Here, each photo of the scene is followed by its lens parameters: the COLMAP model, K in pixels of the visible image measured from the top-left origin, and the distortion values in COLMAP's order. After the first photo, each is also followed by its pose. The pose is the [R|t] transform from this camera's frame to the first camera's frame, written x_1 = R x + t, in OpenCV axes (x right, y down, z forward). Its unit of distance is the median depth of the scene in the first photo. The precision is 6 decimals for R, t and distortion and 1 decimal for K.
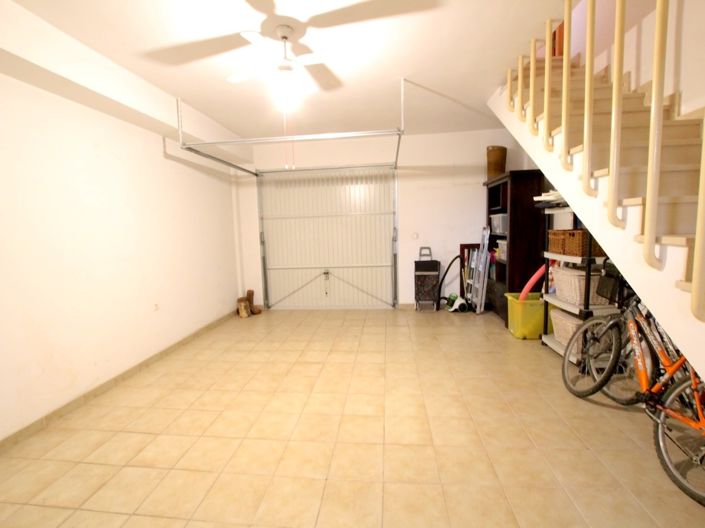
lens RADIAL K [[326.0, 0, 350.2], [0, 326.0, 260.5], [0, 0, 1]] dist [-0.031607, 0.000462]
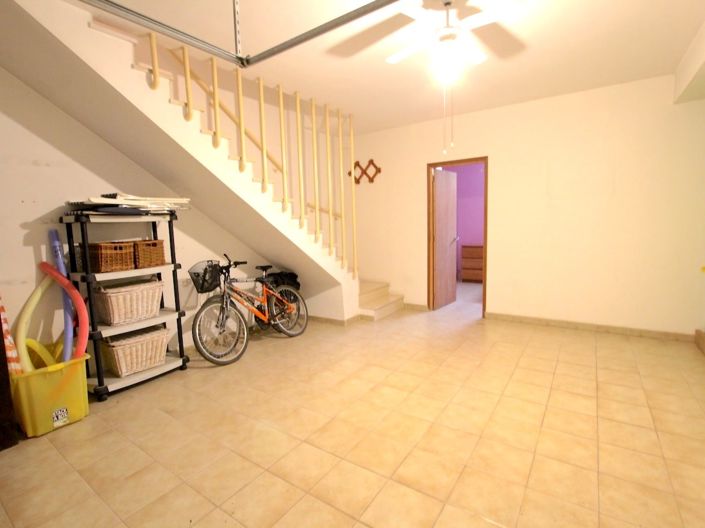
lens RADIAL K [[330.0, 0, 356.1], [0, 330.0, 256.5], [0, 0, 1]] dist [-0.032444, 0.001013]
pose [[-0.875059, 0.017237, 0.483710, -0.310245], [0.116105, 0.977662, 0.175203, -0.141936], [-0.469885, 0.209474, -0.857513, 1.496425]]
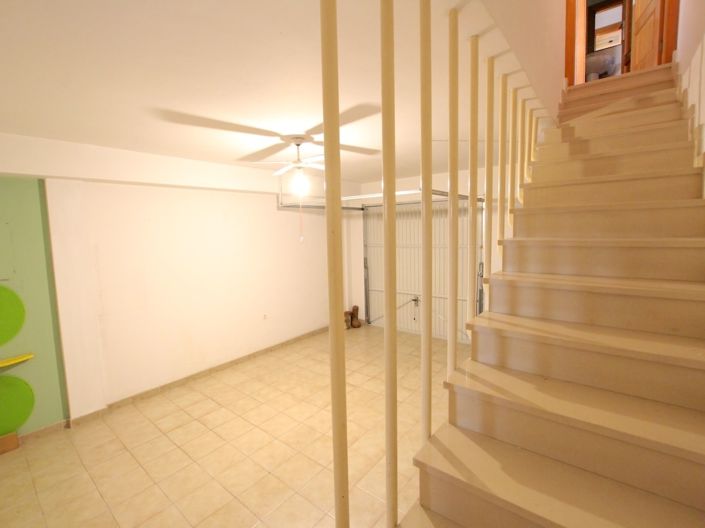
lens RADIAL K [[330.0, 0, 356.1], [0, 330.0, 256.5], [0, 0, 1]] dist [-0.032444, 0.001013]
pose [[0.841969, 0.058480, -0.536346, 0.566904], [-0.054591, 0.998241, 0.023144, -0.200621], [0.536756, 0.009793, 0.843681, -0.020061]]
